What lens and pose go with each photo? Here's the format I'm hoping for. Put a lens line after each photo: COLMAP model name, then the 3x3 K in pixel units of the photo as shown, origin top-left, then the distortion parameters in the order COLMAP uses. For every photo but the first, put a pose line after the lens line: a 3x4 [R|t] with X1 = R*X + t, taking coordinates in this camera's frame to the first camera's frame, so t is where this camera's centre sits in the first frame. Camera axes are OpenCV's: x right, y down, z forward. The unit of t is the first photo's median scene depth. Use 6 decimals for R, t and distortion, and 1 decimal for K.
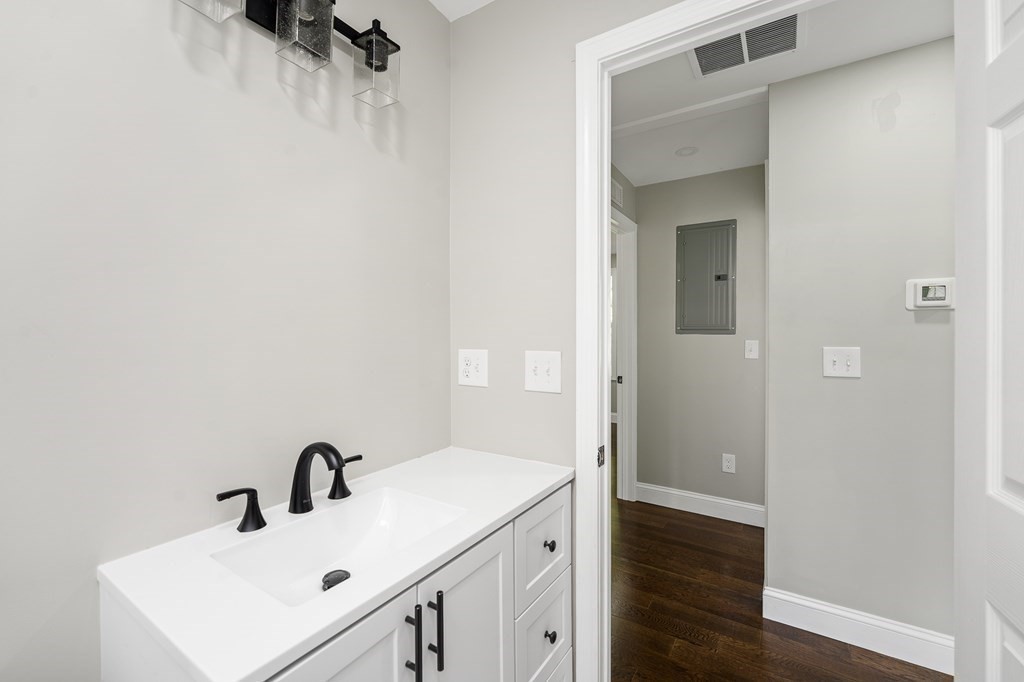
lens RADIAL K [[432.6, 0, 508.4], [0, 432.6, 340.5], [0, 0, 1]] dist [-0.005497, -0.000084]
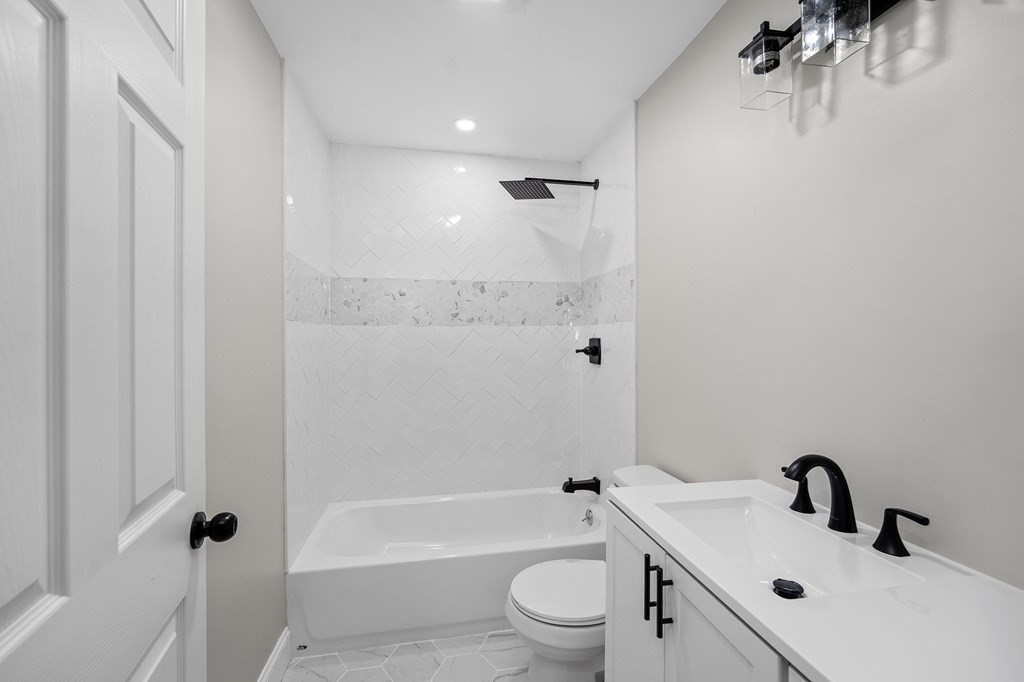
lens RADIAL K [[432.6, 0, 508.4], [0, 432.6, 340.5], [0, 0, 1]] dist [-0.005497, -0.000084]
pose [[-0.725264, 0.003593, -0.688461, 0.695007], [-0.008610, 0.999861, 0.014289, -0.026428], [0.688417, 0.016291, -0.725132, 1.172968]]
